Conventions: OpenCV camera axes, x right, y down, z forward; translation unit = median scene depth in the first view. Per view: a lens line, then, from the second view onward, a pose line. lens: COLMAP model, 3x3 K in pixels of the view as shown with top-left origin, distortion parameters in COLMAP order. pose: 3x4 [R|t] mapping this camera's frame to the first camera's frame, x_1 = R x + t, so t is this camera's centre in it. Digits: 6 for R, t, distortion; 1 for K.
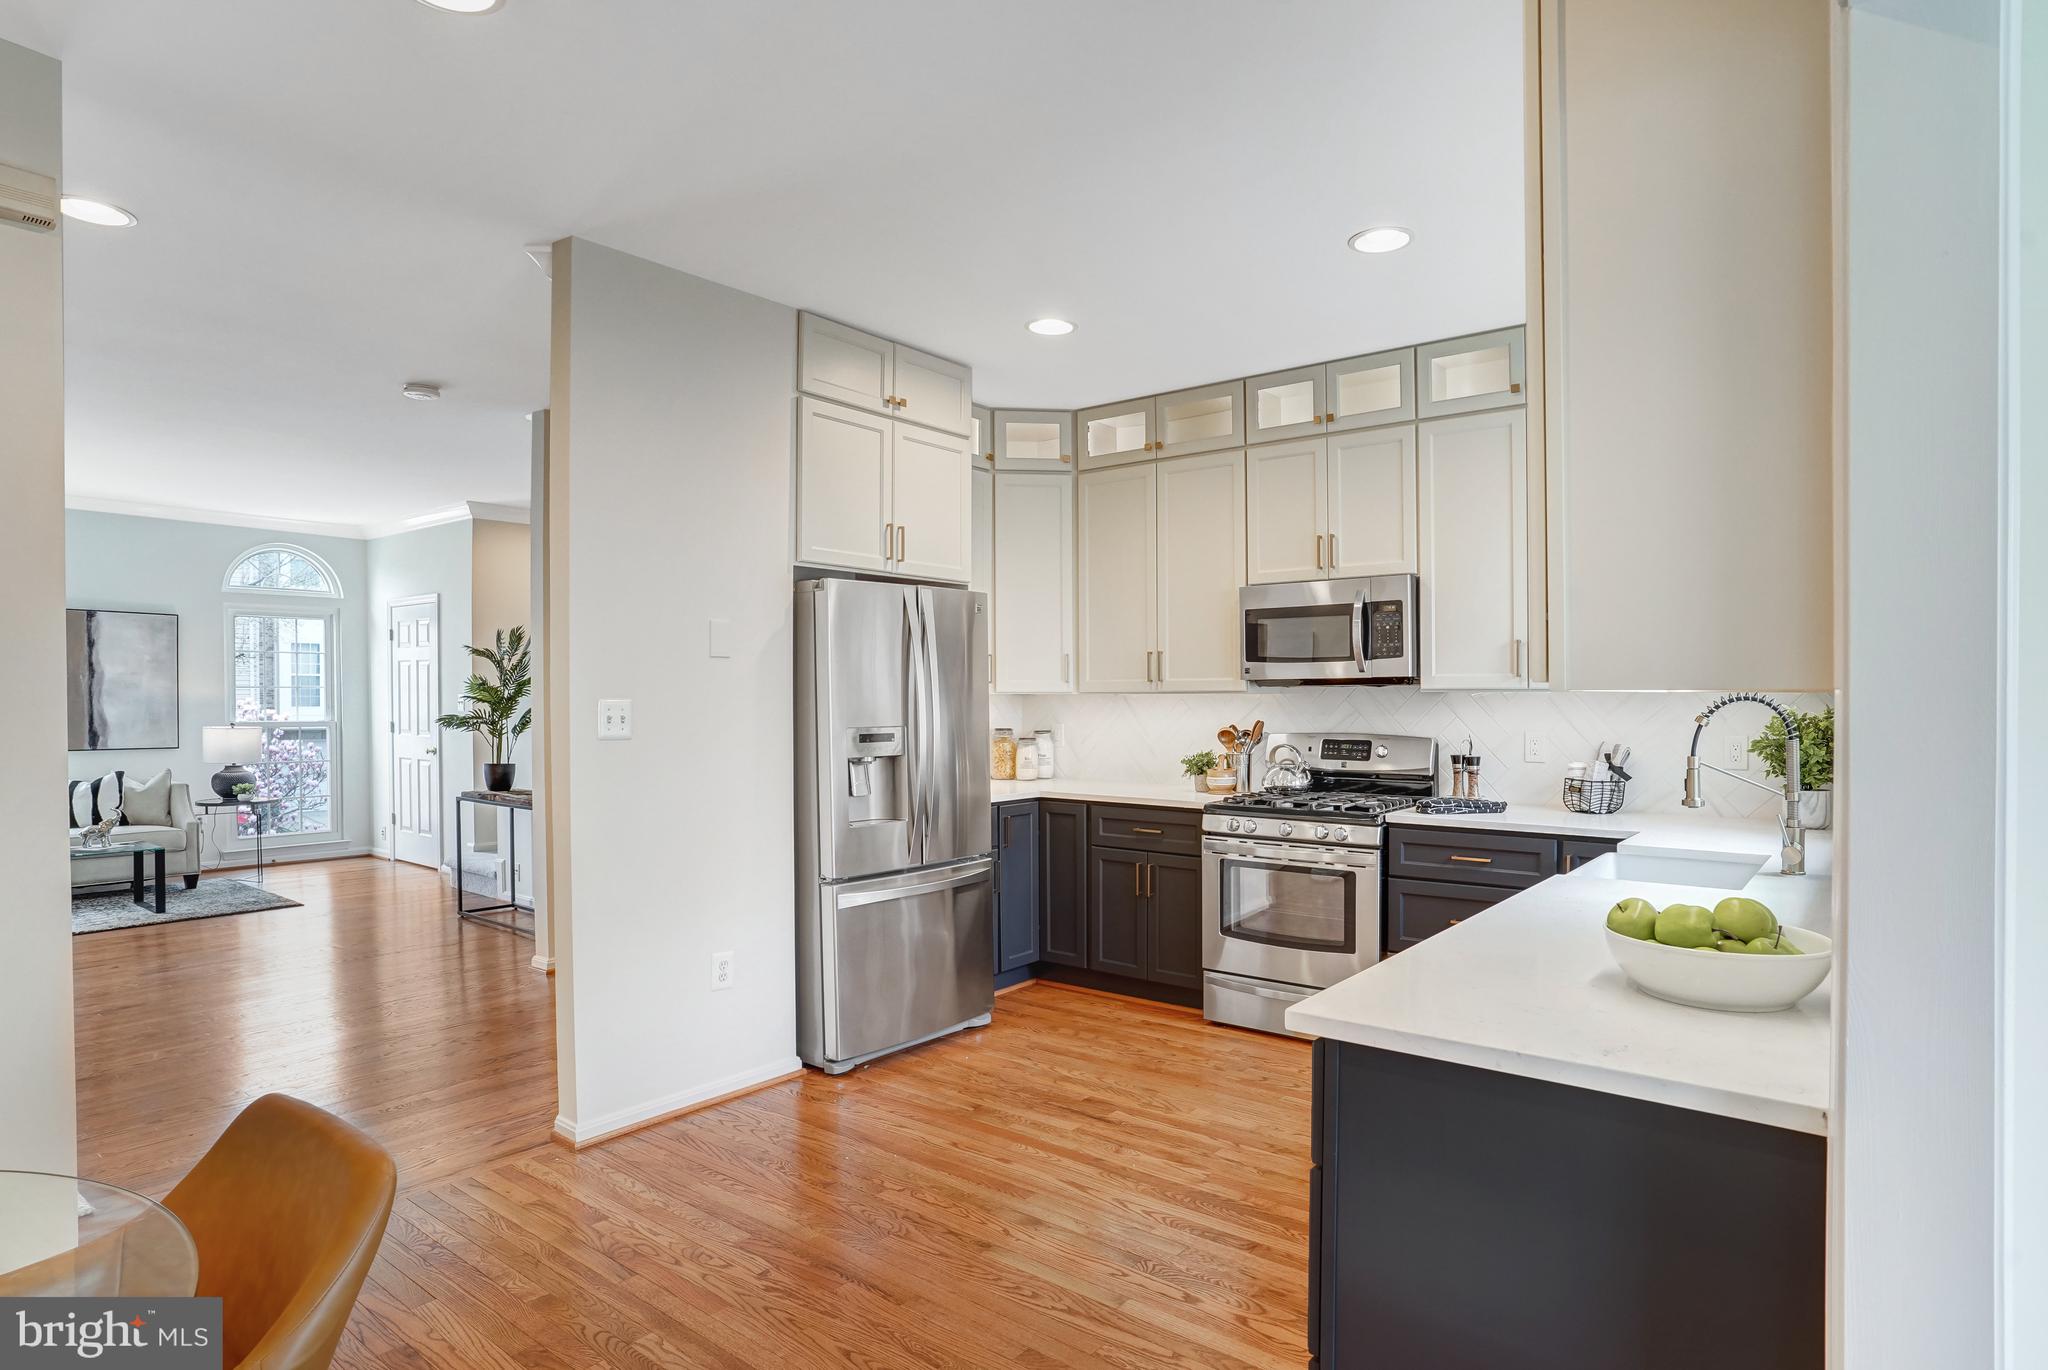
lens RADIAL K [[1122.5, 0, 1063.0], [0, 1122.5, 717.4], [0, 0, 1]] dist [-0.071376, 0.042139]
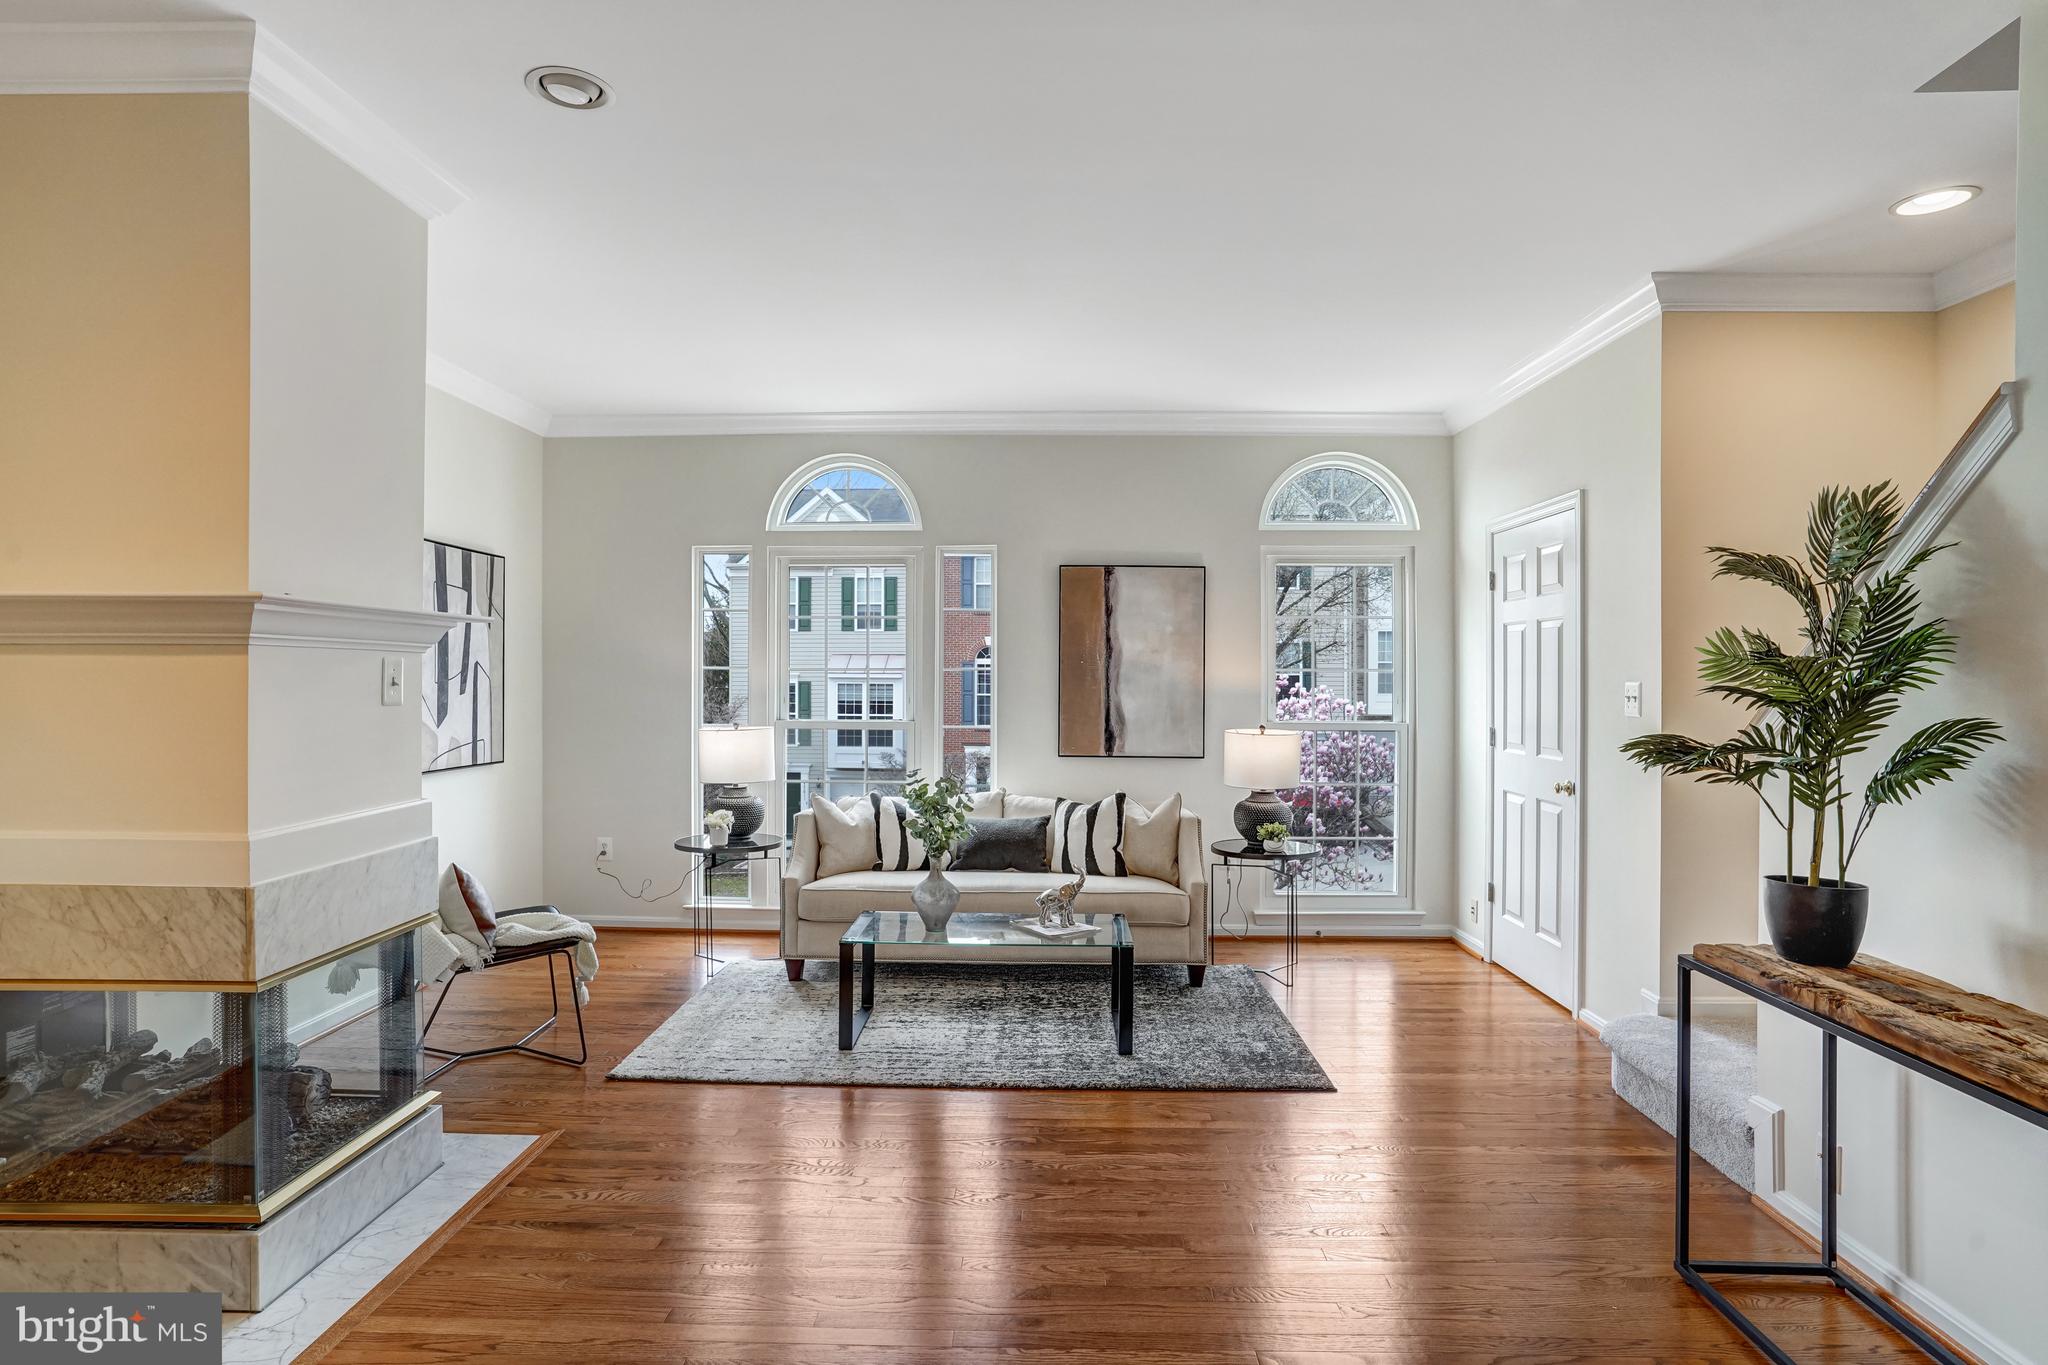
lens RADIAL K [[1085.5, 0, 1028.6], [0, 1085.5, 675.4], [0, 0, 1]] dist [-0.073276, 0.042899]
pose [[0.595949, -0.002870, -0.803017, -0.351329], [-0.018116, 0.999691, -0.017018, -0.011657], [0.802818, 0.024689, 0.595712, 0.540885]]
